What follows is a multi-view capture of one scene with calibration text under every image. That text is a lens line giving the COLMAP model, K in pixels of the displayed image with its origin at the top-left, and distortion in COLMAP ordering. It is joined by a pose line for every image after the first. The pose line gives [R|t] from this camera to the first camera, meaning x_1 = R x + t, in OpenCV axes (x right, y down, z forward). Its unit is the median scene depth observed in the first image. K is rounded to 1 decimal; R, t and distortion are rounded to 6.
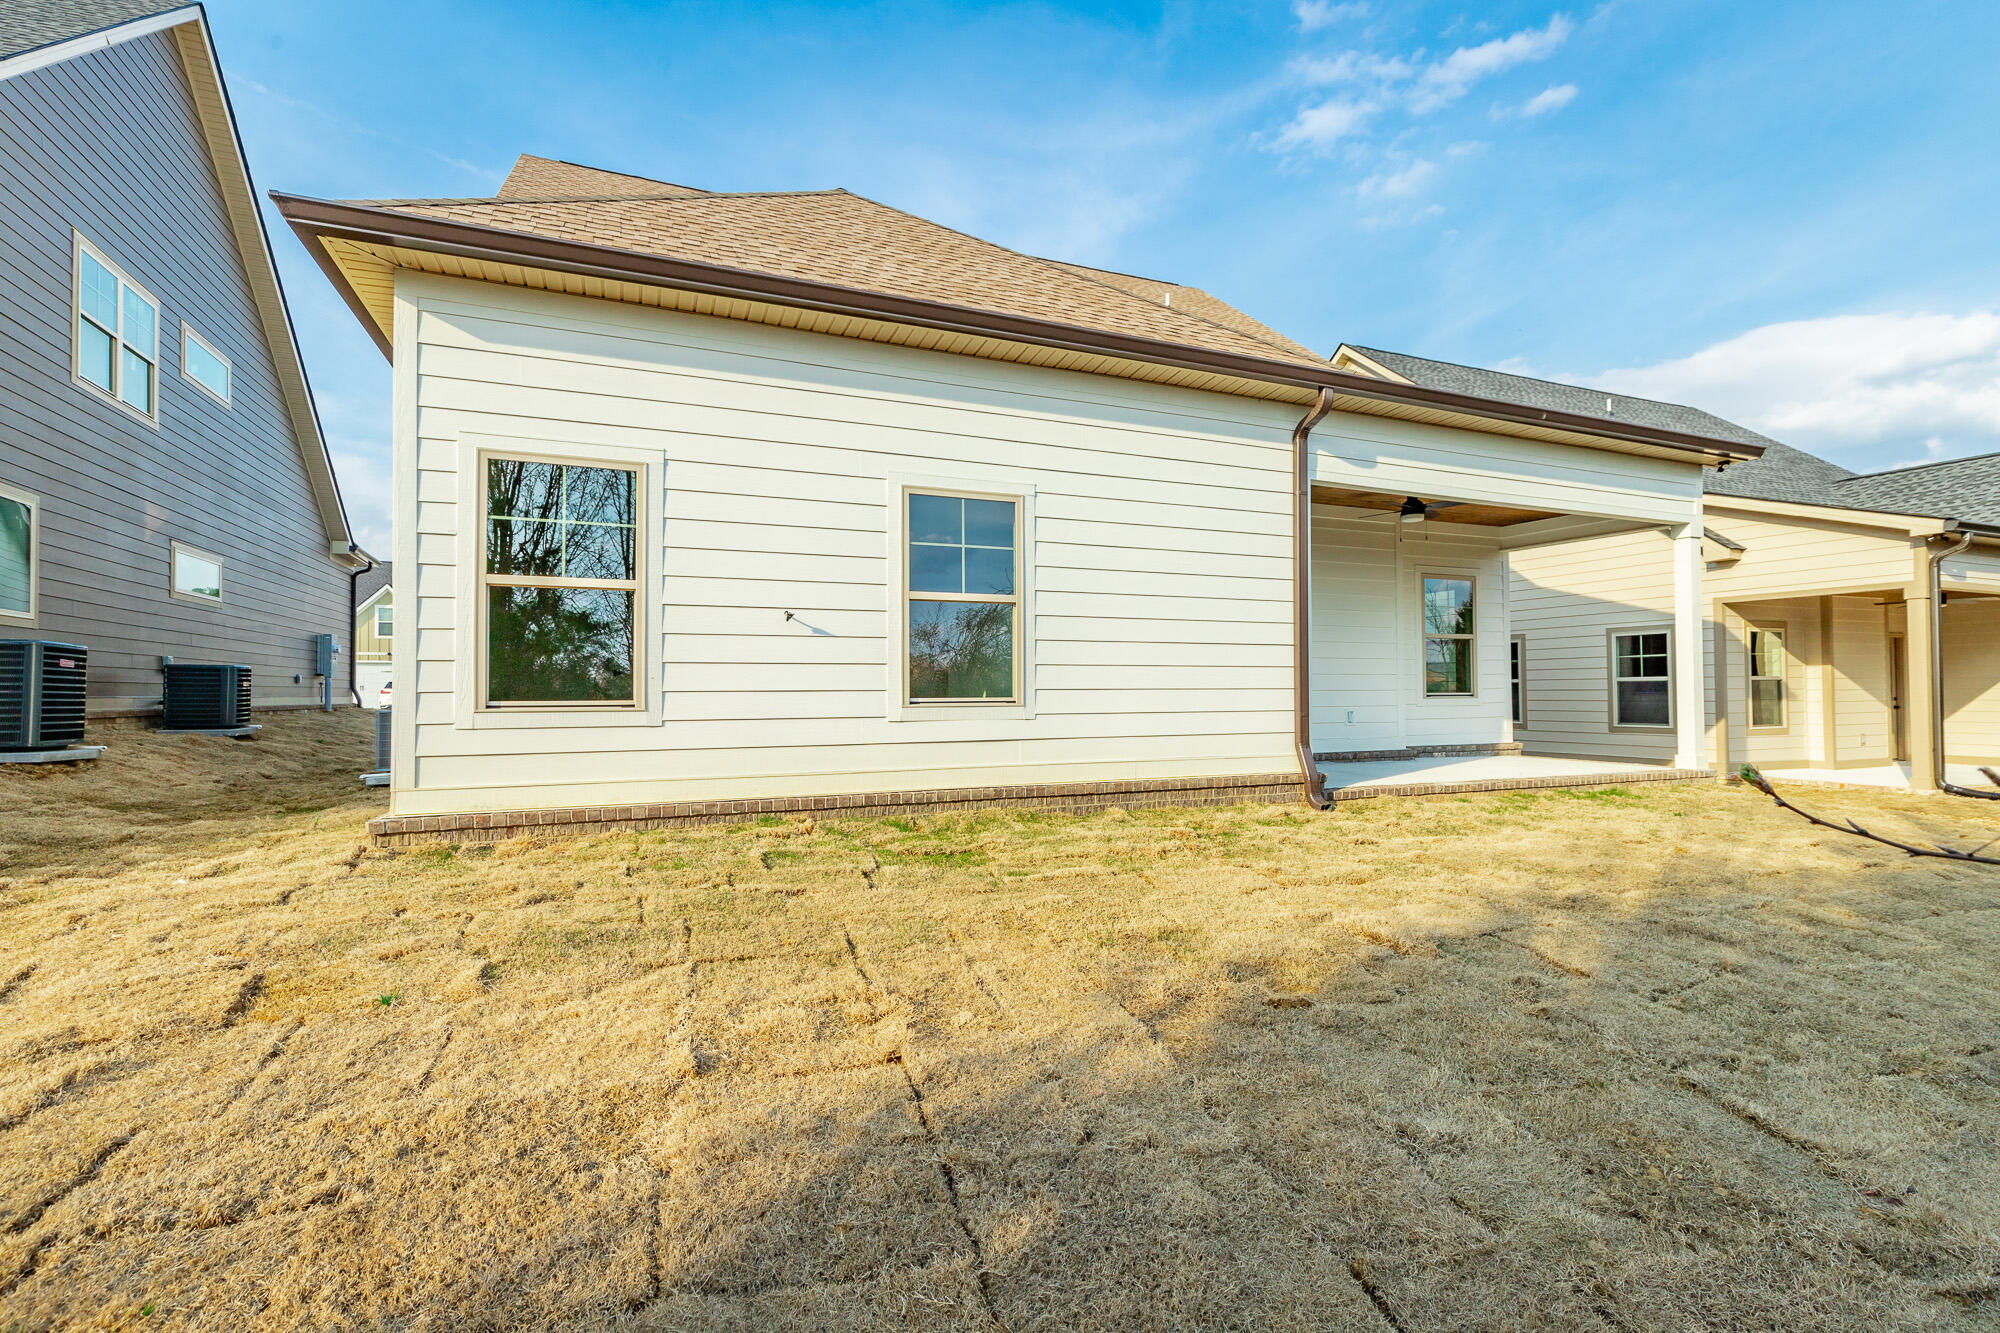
lens RADIAL K [[922.6, 0, 1000.0], [0, 922.6, 666.5], [0, 0, 1]] dist [0.003519, -0.000031]
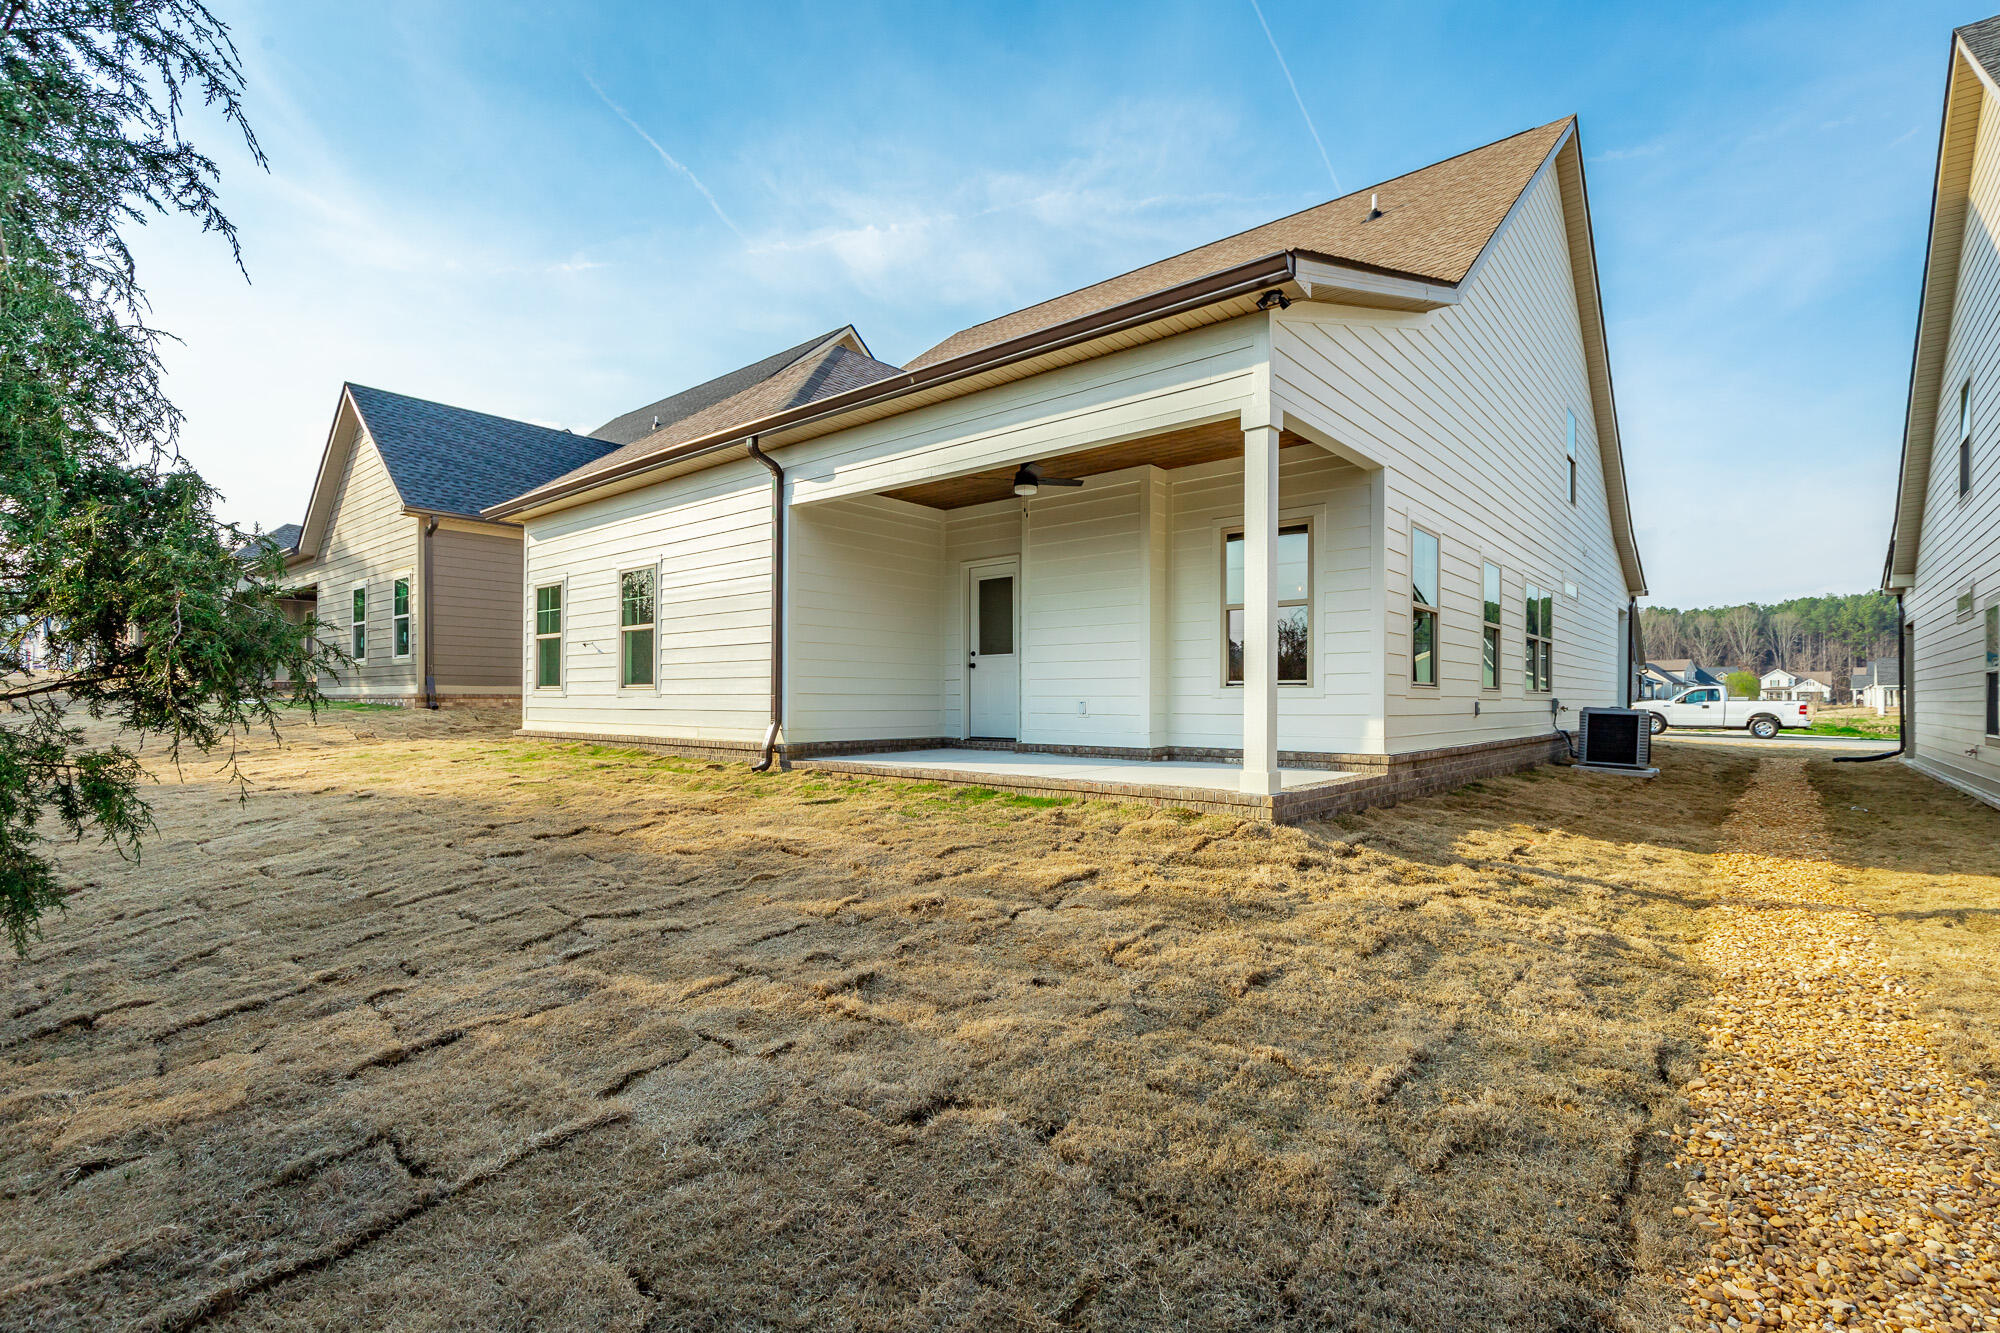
lens RADIAL K [[899.7, 0, 1000.3], [0, 899.7, 696.7], [0, 0, 1]] dist [0.002646, 0.000011]
pose [[0.457966, 0.002180, -0.888967, 1.481455], [0.020455, 0.999706, 0.012990, 0.040122], [0.888734, -0.024133, 0.457787, 0.674721]]
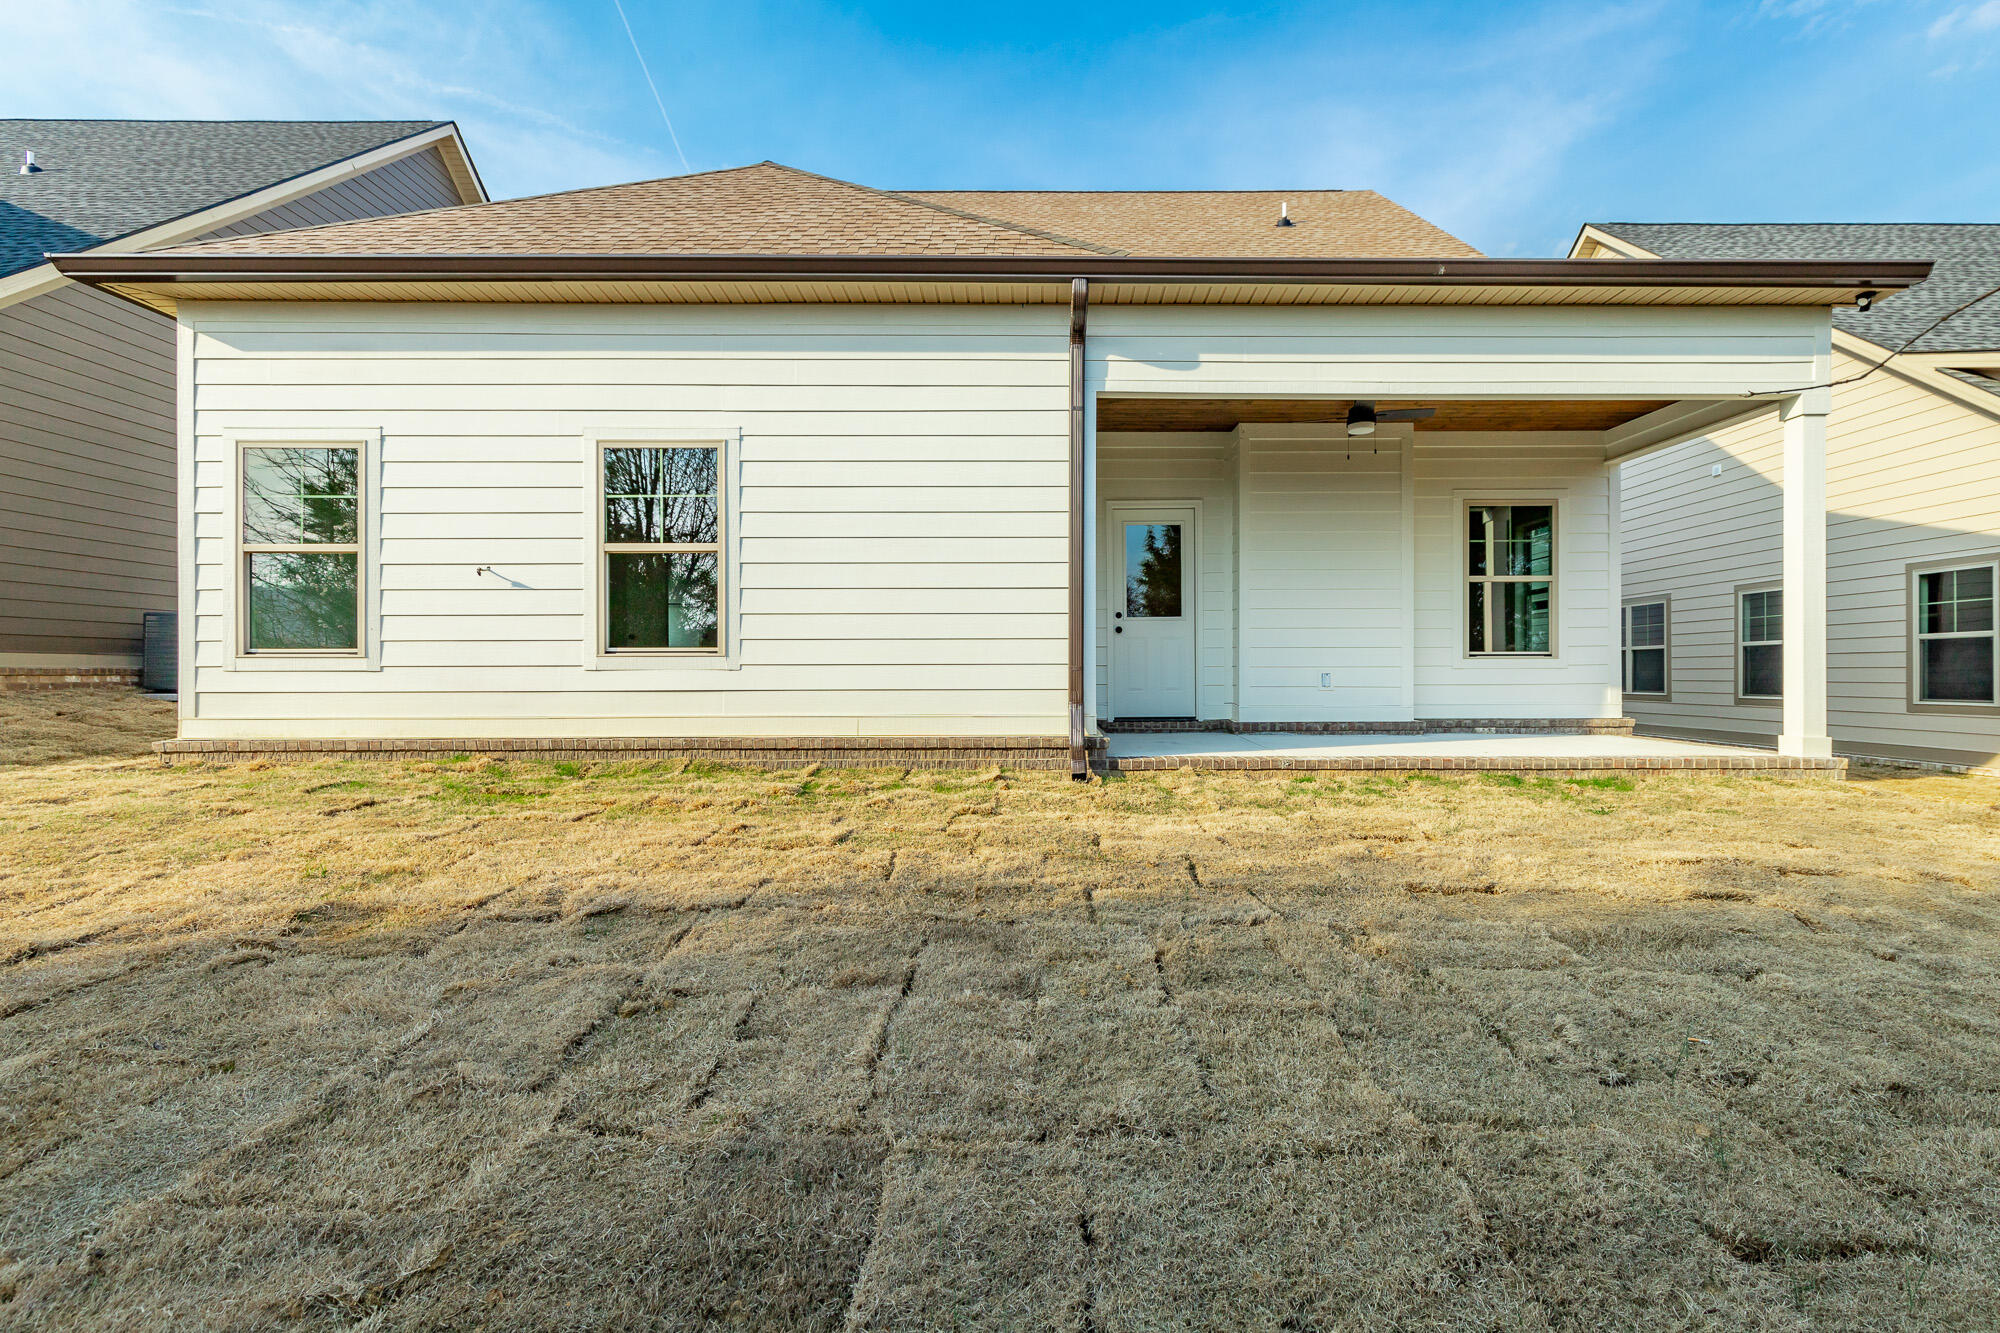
lens RADIAL K [[908.9, 0, 995.5], [0, 908.9, 674.0], [0, 0, 1]] dist [0.004506, -0.000371]
pose [[0.924100, 0.002688, -0.382141, 0.552517], [0.009341, 0.999518, 0.029620, 0.029819], [0.382036, -0.030941, 0.923629, 0.180944]]
